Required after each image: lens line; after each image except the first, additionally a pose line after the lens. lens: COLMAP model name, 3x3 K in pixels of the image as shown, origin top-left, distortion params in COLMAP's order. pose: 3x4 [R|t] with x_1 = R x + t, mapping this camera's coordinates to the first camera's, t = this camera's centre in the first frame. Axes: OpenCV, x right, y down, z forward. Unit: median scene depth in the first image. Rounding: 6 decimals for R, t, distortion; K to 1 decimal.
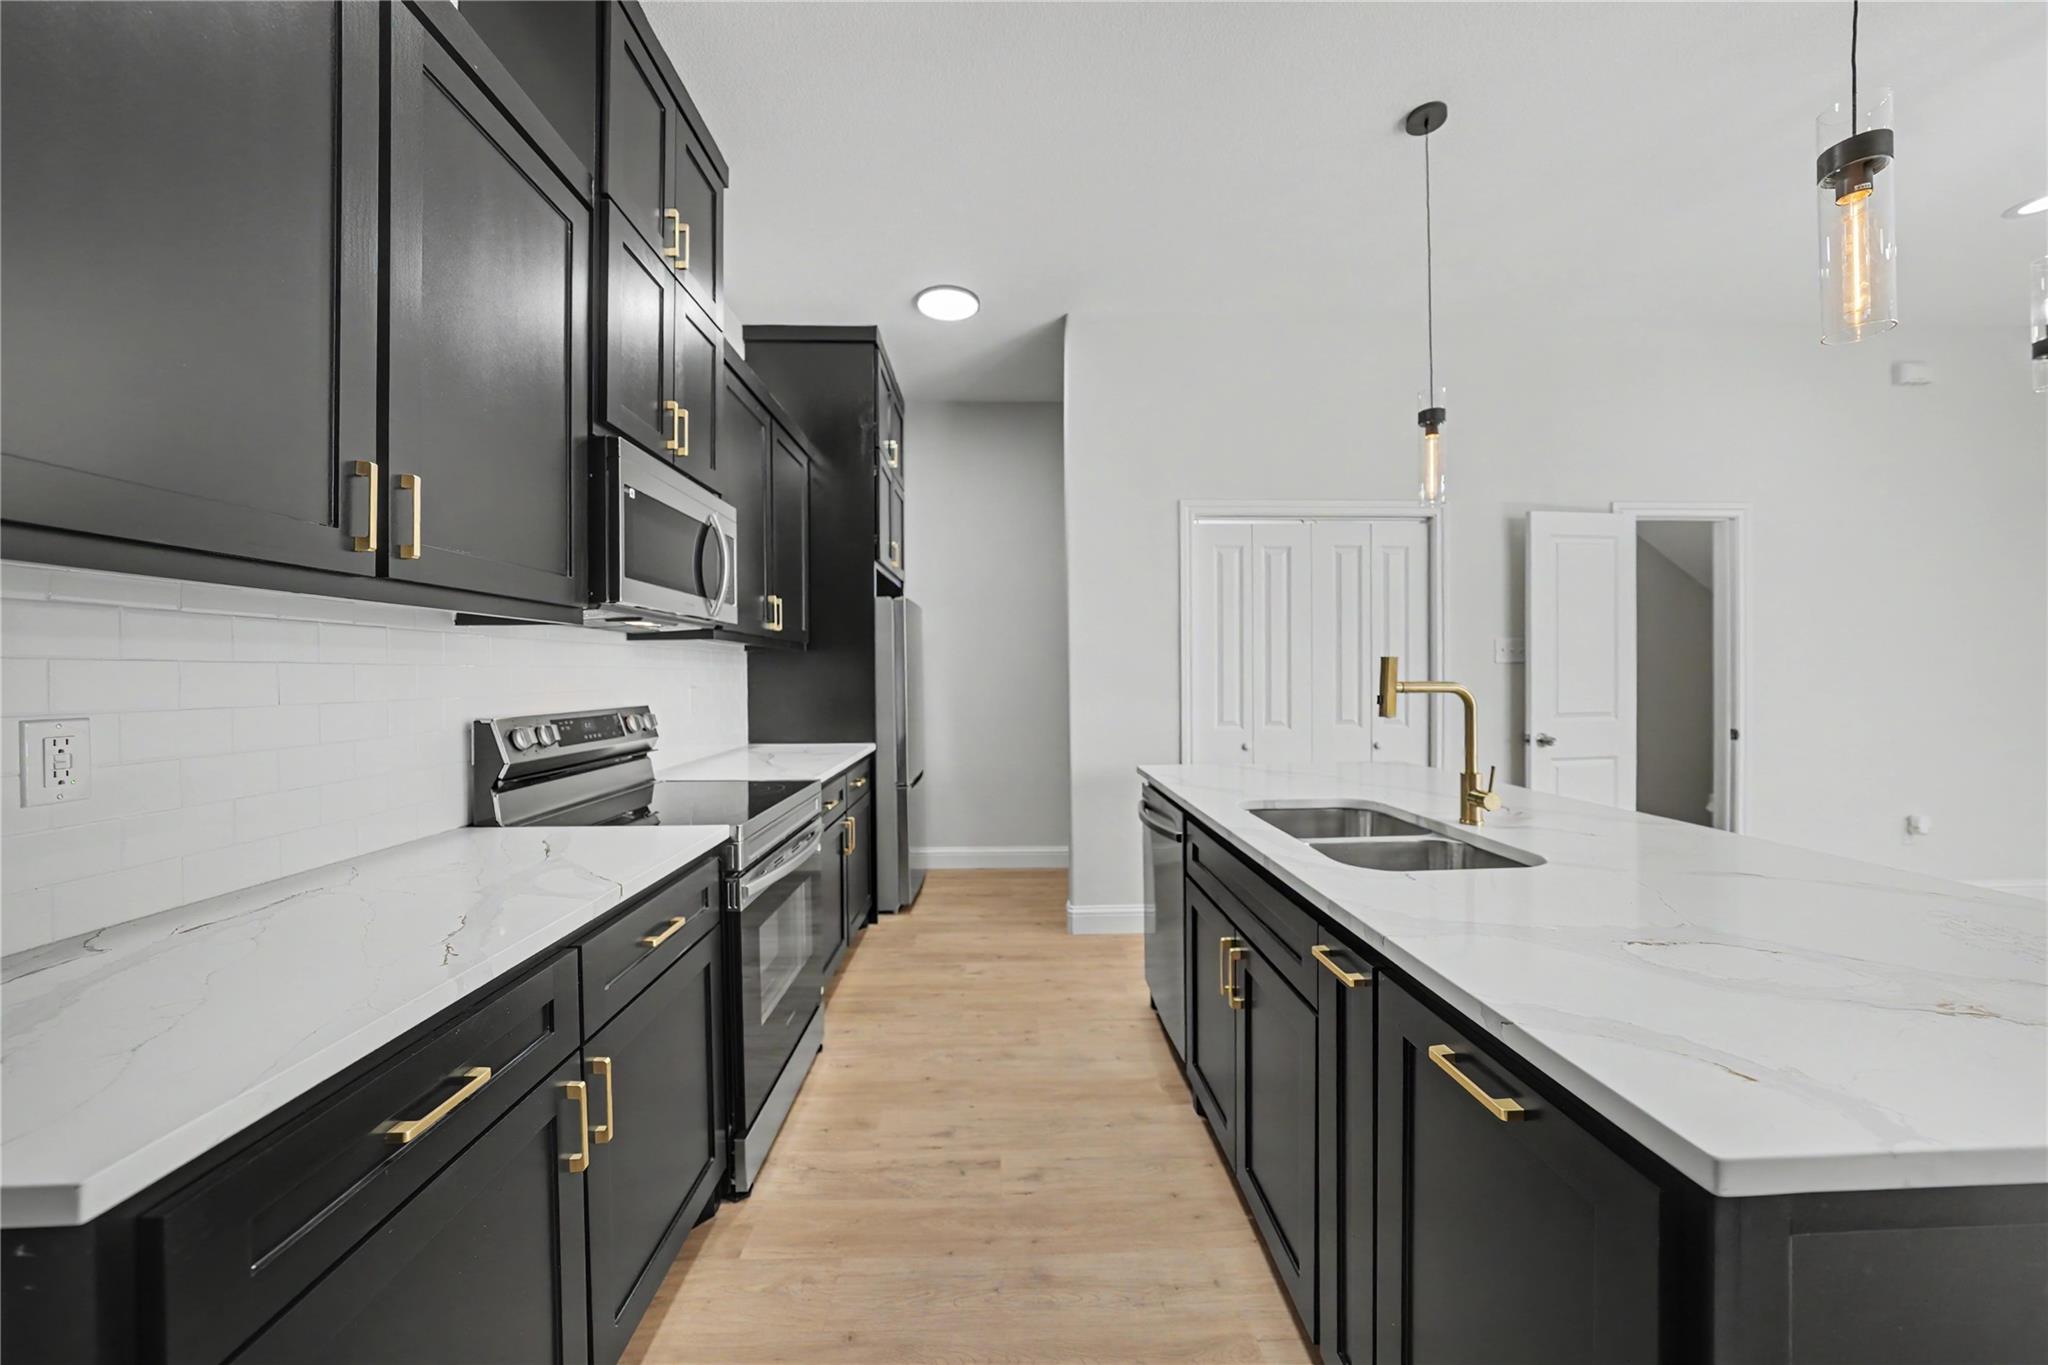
lens RADIAL K [[727.9, 0, 1028.2], [0, 727.9, 672.5], [0, 0, 1]] dist [-0.028854, 0.008903]
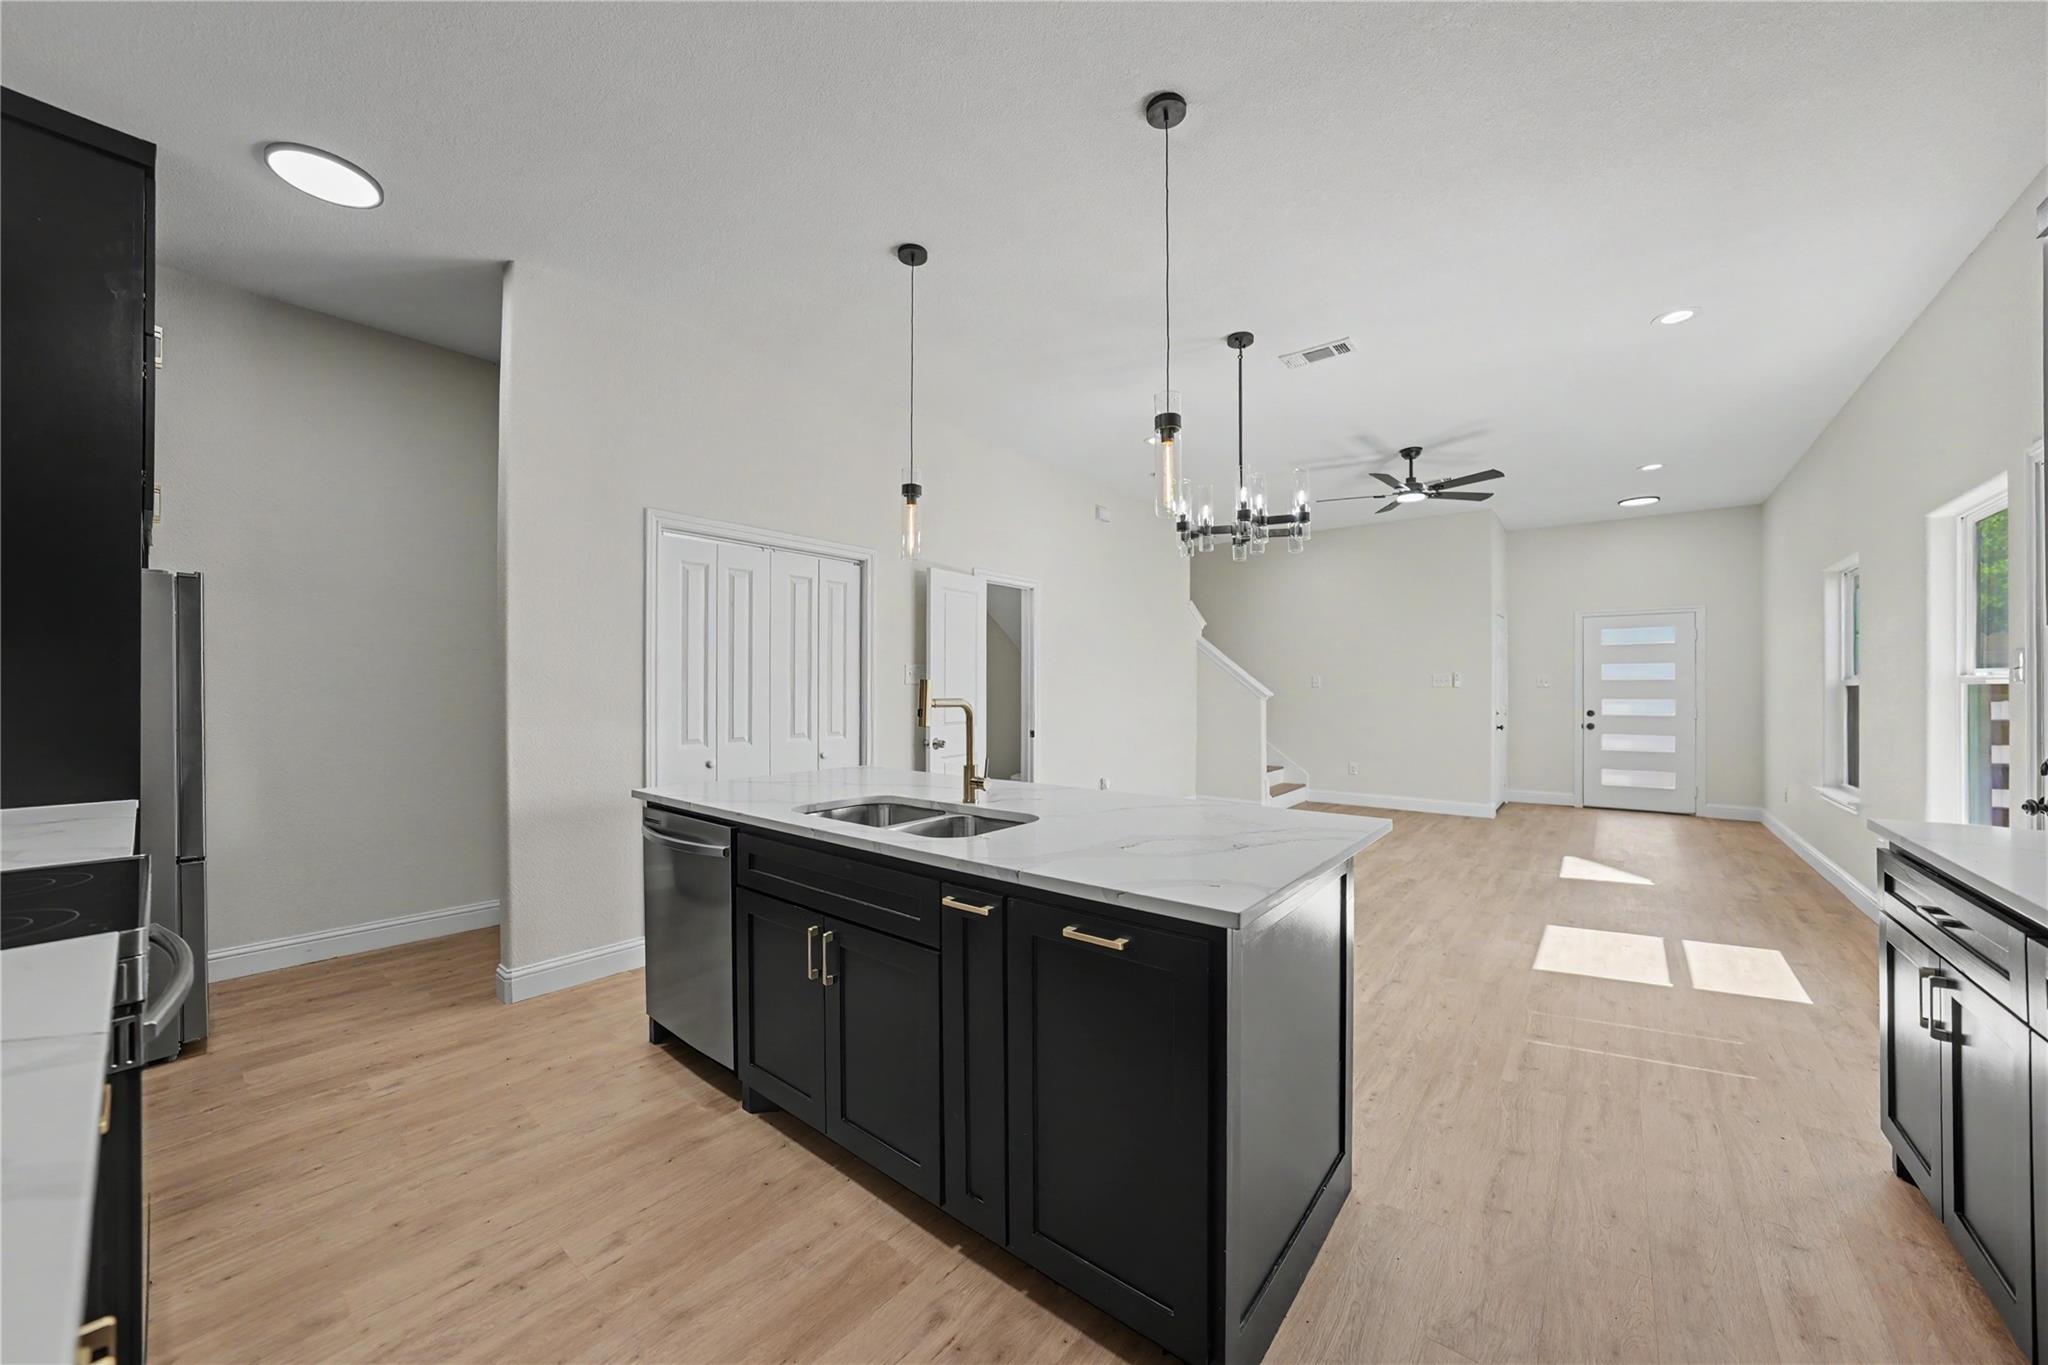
lens RADIAL K [[732.2, 0, 1024.0], [0, 732.2, 682.5], [0, 0, 1]] dist [-0.000249, 0.000119]
pose [[0.665558, 0.013804, 0.746218, -0.246355], [-0.006027, 0.999896, -0.013120, -0.000649], [-0.746322, 0.004235, 0.665572, -0.005397]]
